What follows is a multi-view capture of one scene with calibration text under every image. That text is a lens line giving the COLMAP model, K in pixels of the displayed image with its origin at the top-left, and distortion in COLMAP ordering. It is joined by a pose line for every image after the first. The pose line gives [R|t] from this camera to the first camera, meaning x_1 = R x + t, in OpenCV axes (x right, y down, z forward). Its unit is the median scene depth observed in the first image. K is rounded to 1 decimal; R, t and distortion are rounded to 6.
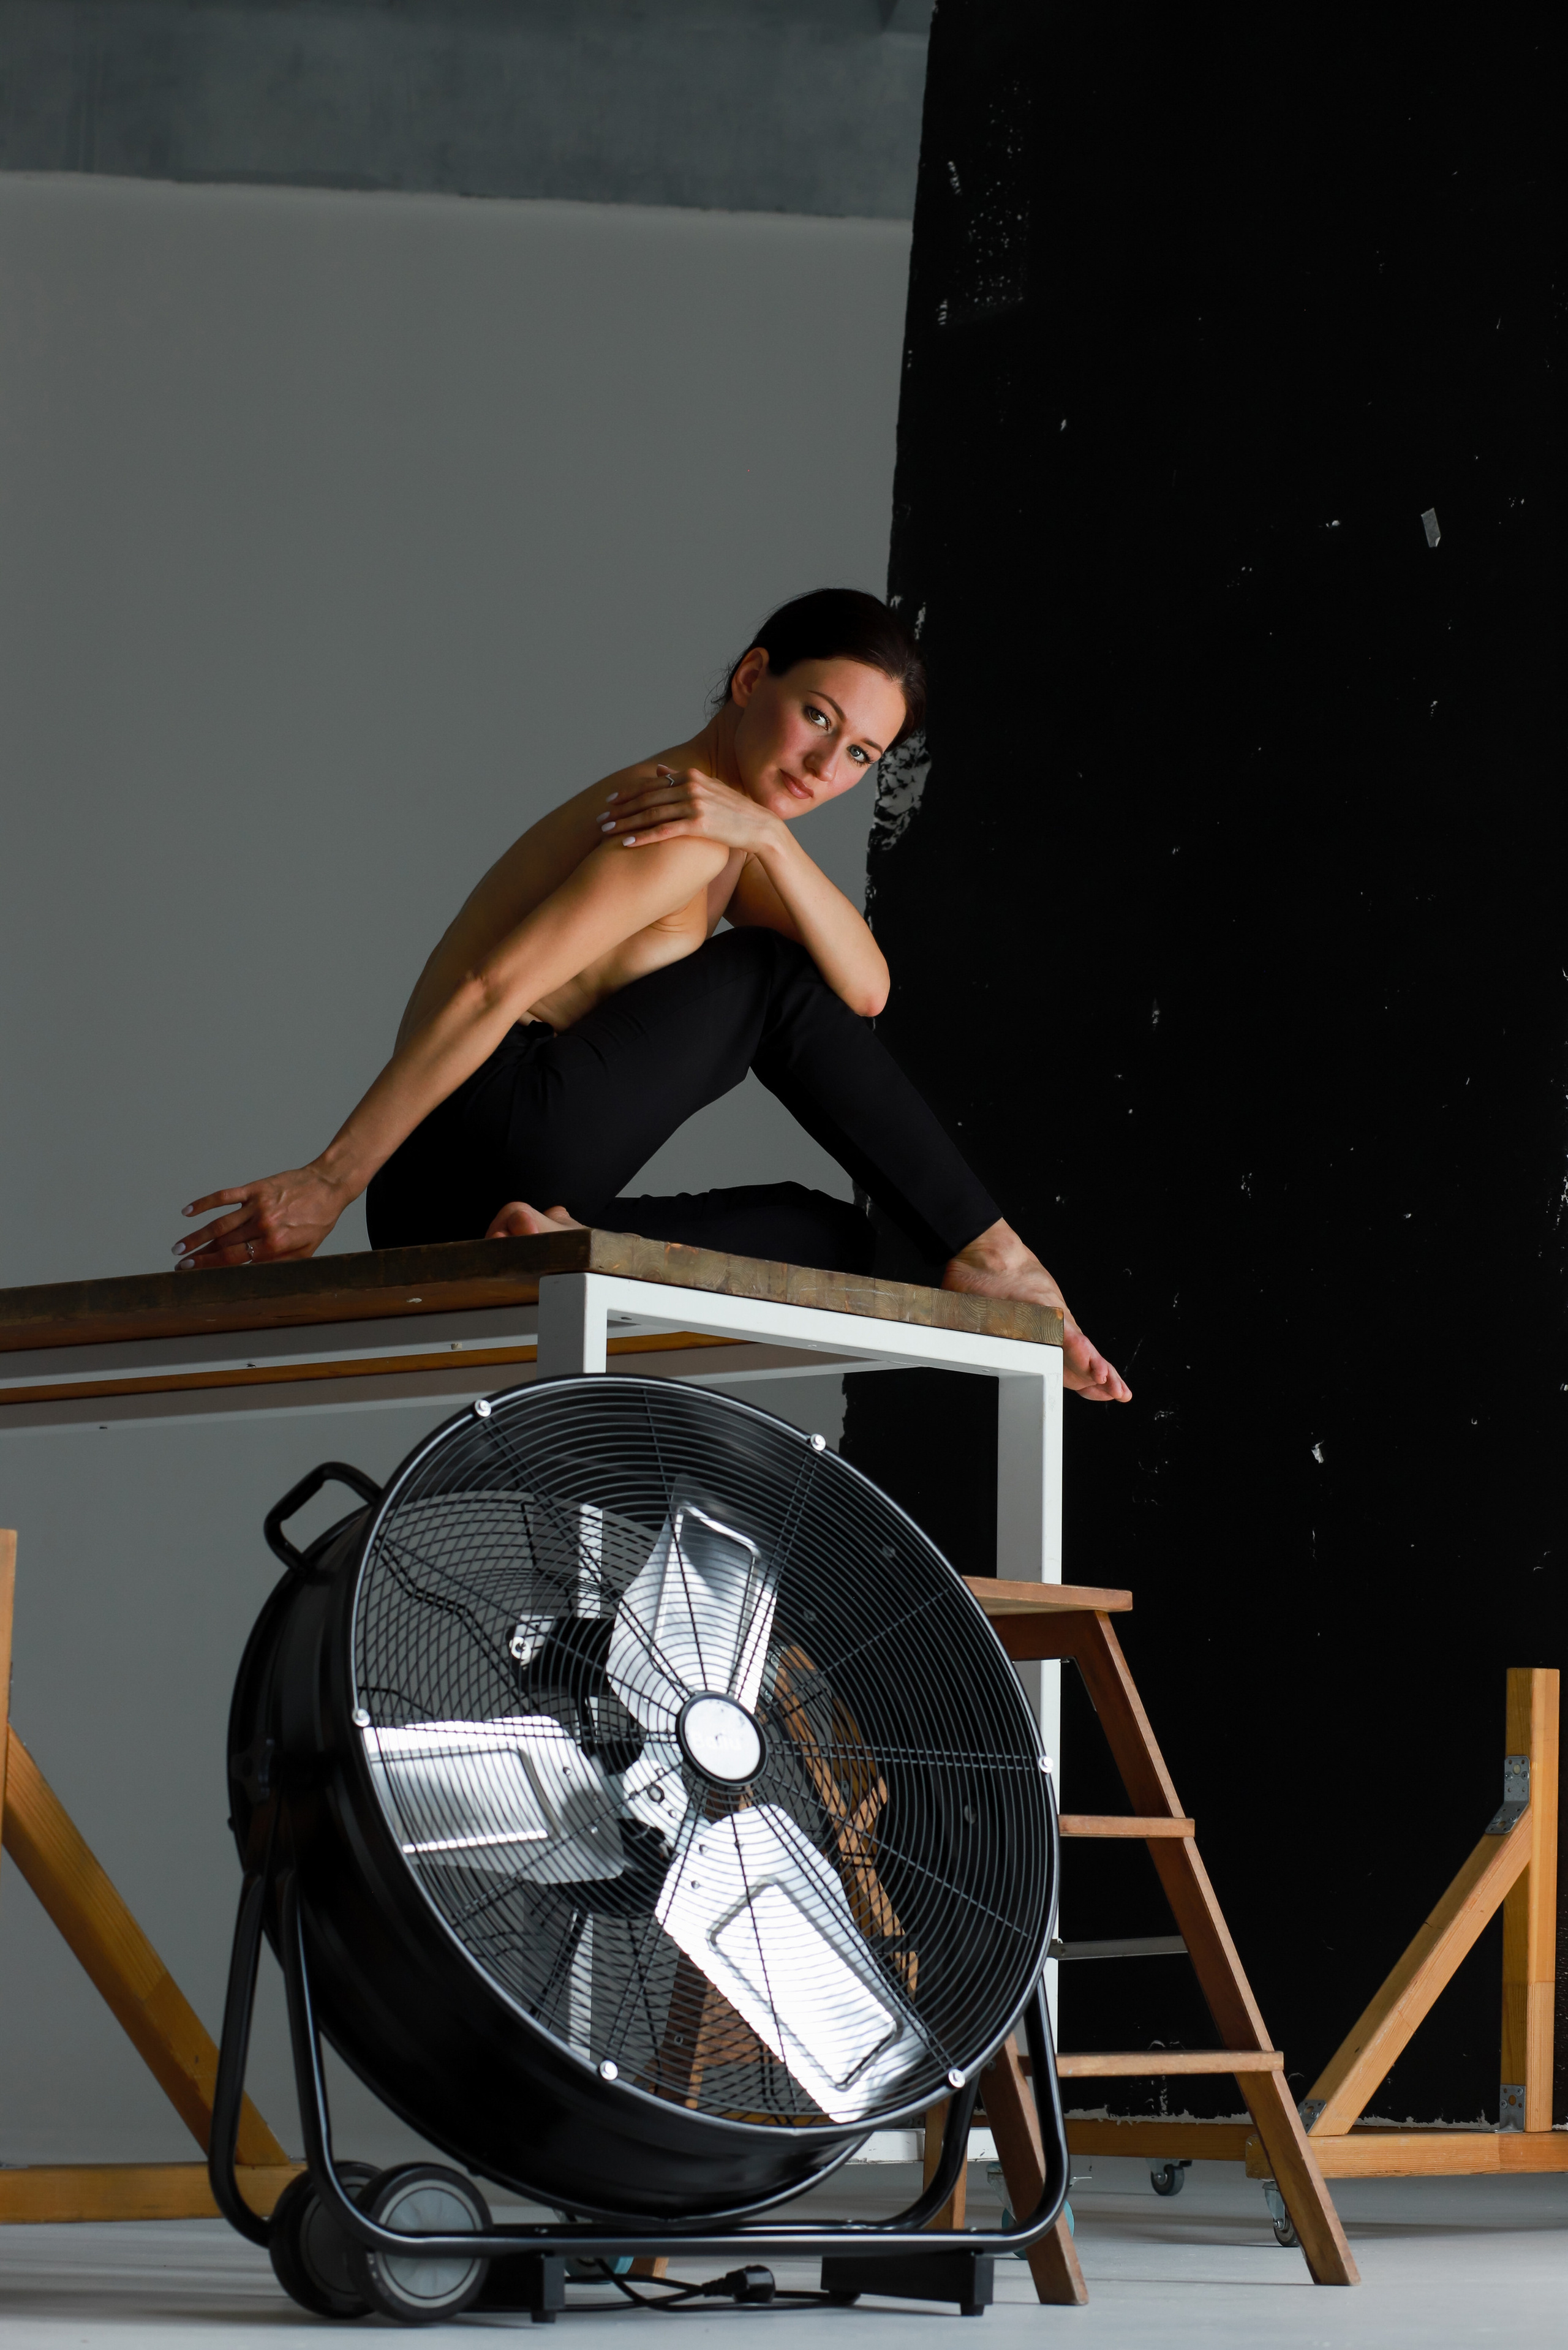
lens RADIAL K [[5756.0, 0, 784.0], [0, 5756.0, 1175.0], [0, 0, 1]] dist [-0.099229, -0.316534]
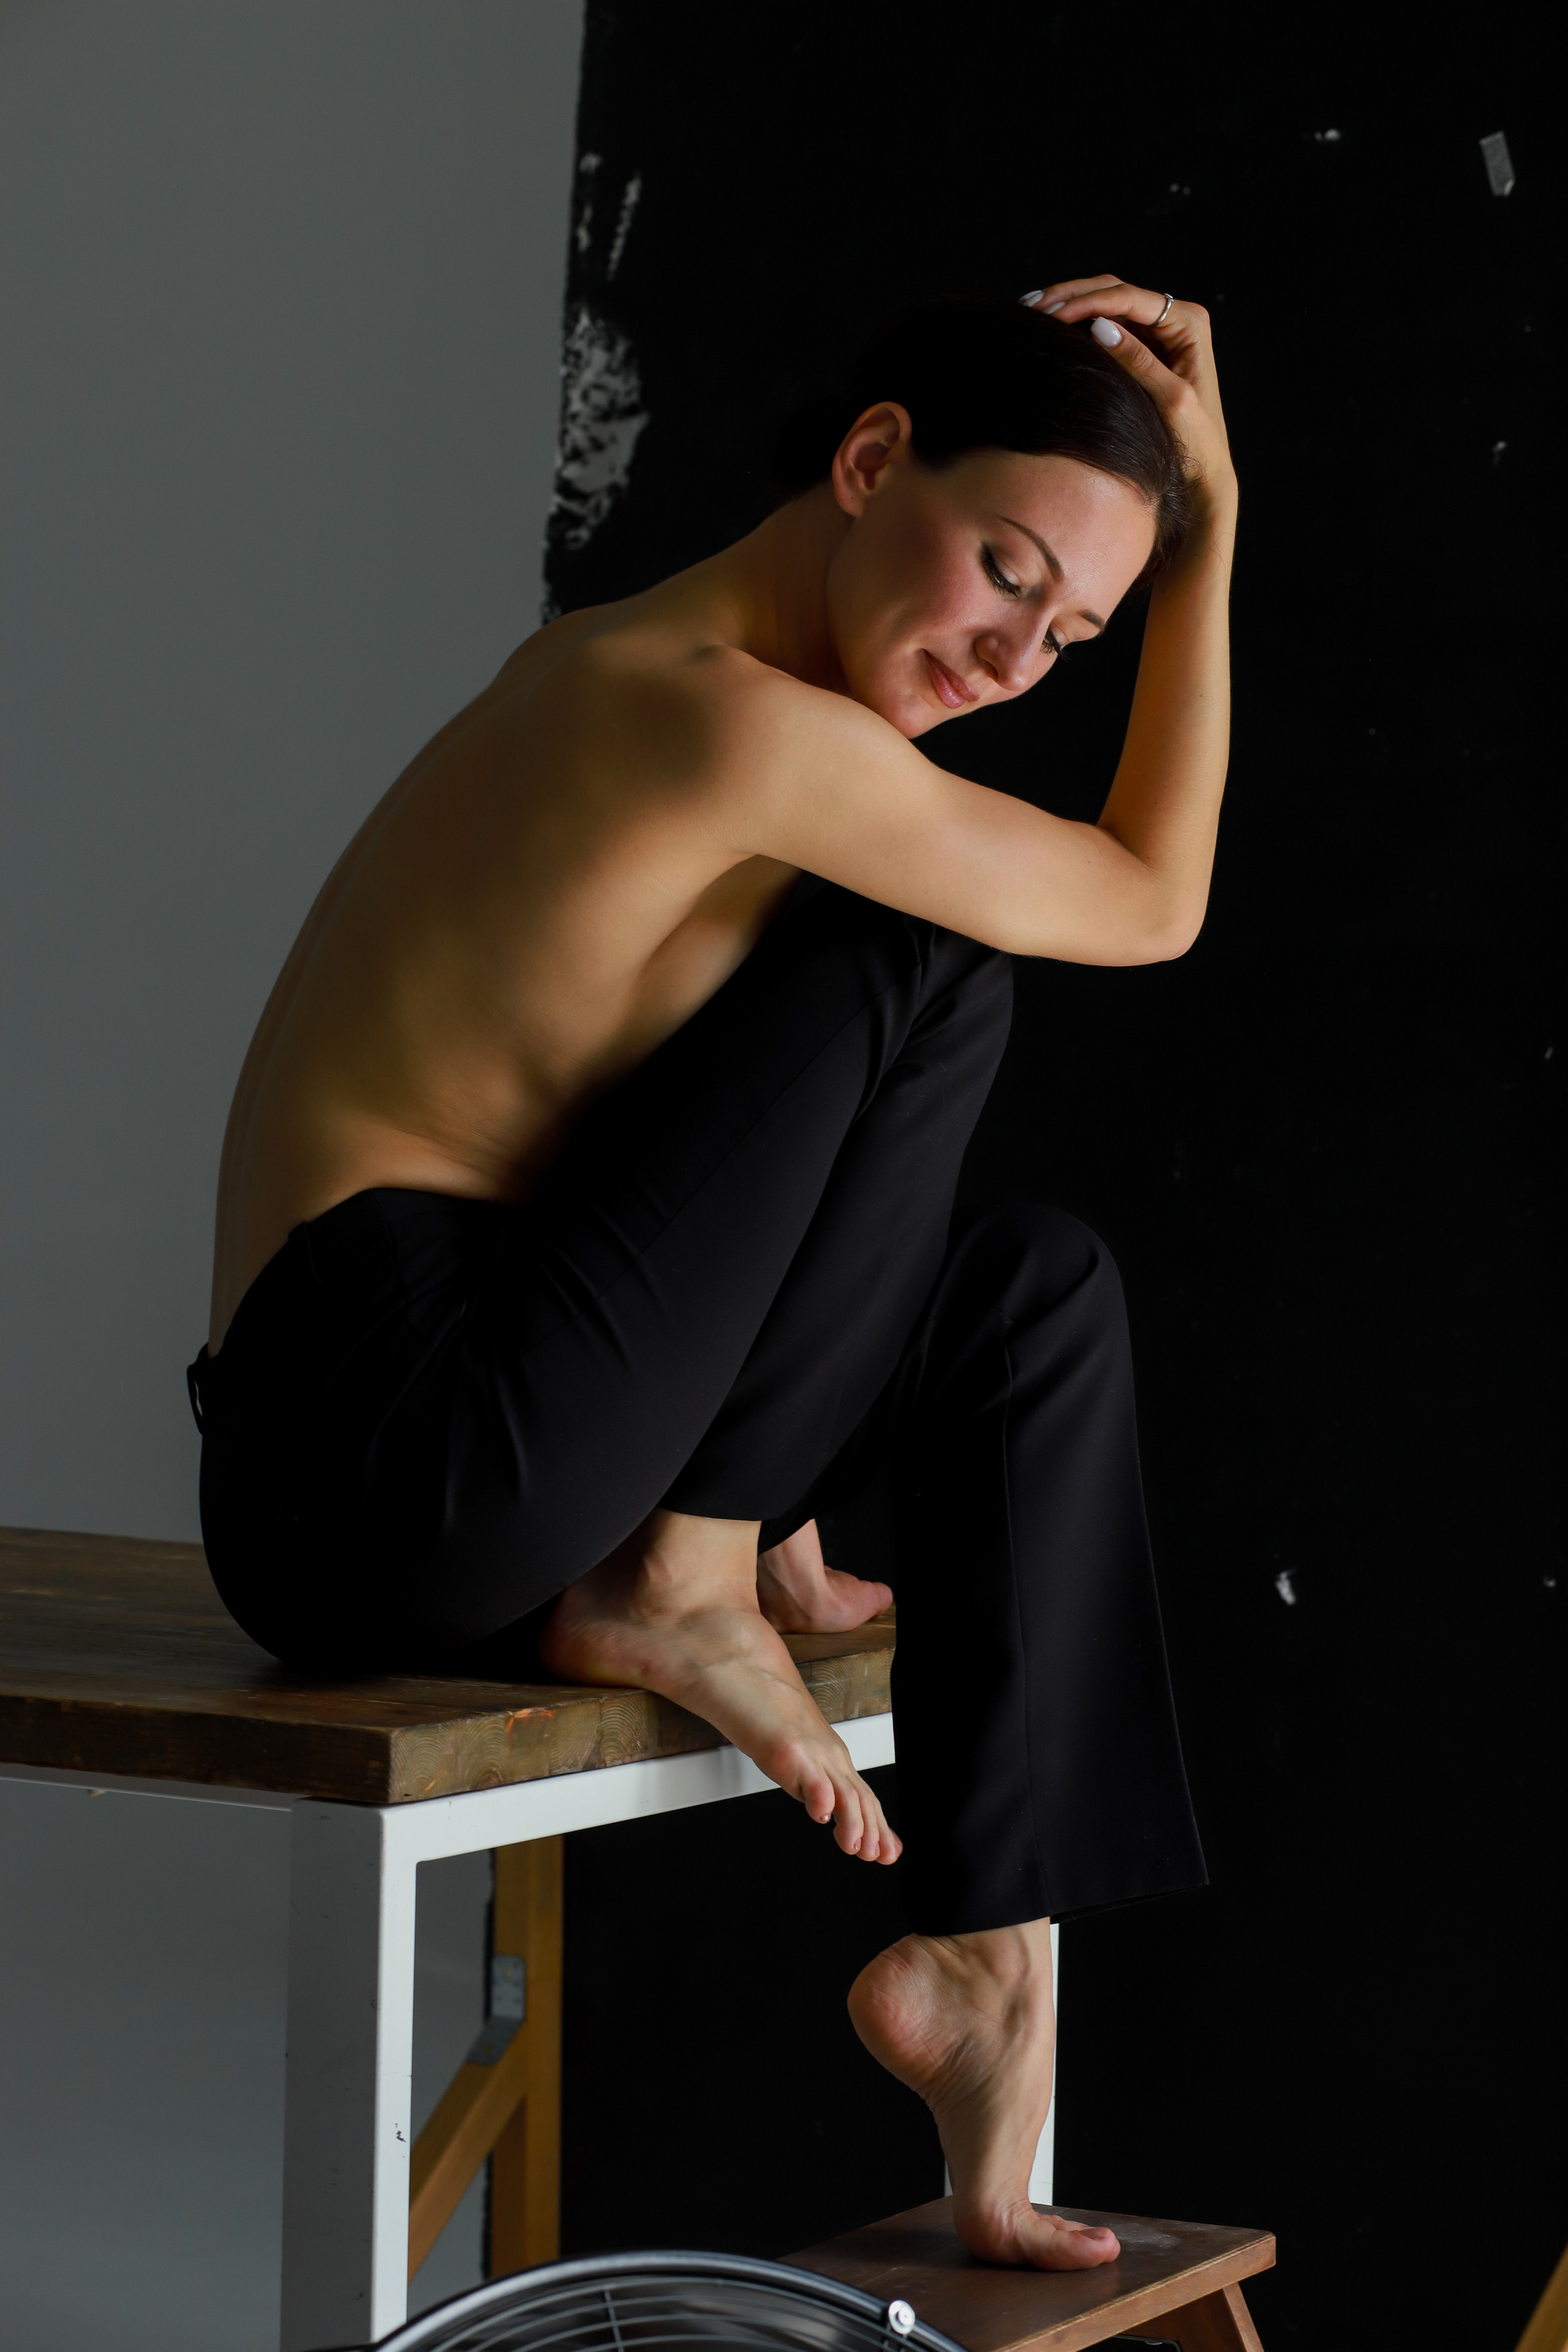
lens RADIAL K [[5809.2, 0, 784.0], [0, 5809.2, 1176.0], [0, 0, 1]] dist [-0.098823, -0.492284]
pose [[0.989157, 0.000037, 0.146861, -0.087197], [-0.025955, 0.984304, 0.174564, -0.157658], [-0.144549, -0.176483, 0.973632, 0.505599]]
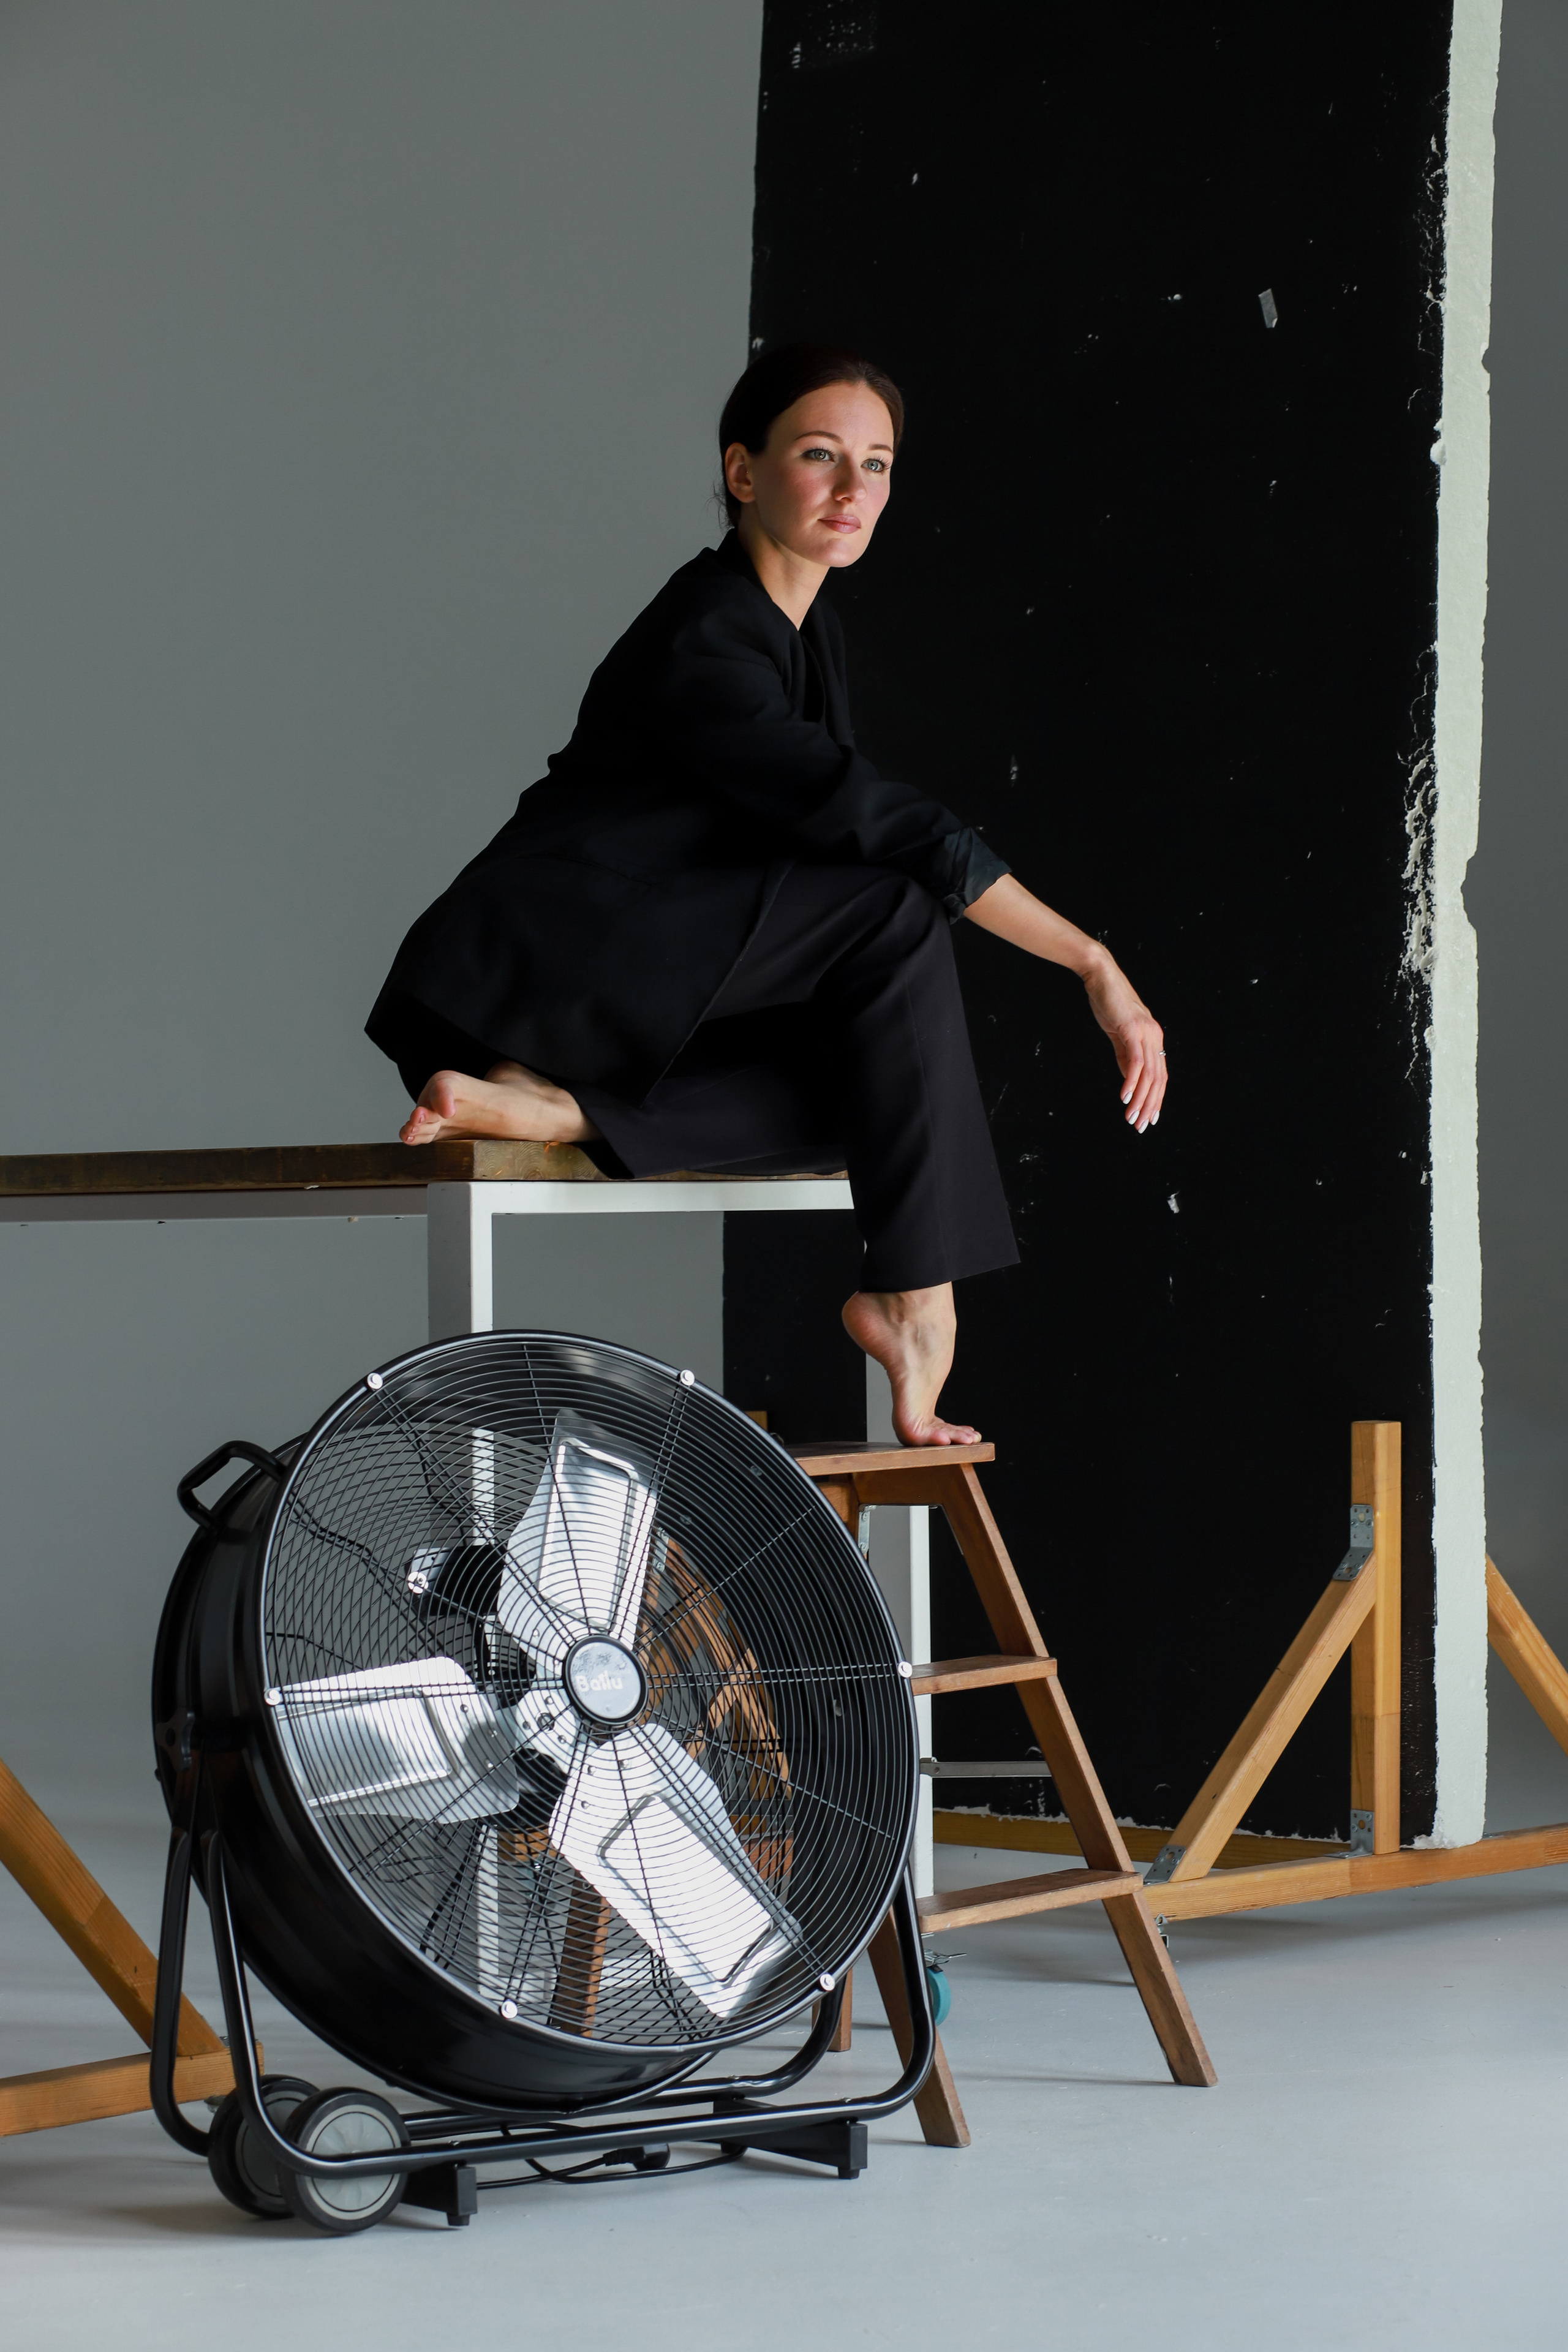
lens RADIAL K [[5790.1, 0, 784.0], [0, 5790.1, 1176.0], [0, 0, 1]] dist [-0.072376, -1.140924]
pose [[0.999558, -0.027703, 0.010762, 0.013723], [0.026026, 0.990760, 0.133107, -0.138677], [-0.014350, -0.132768, 0.991043, -0.073629]]
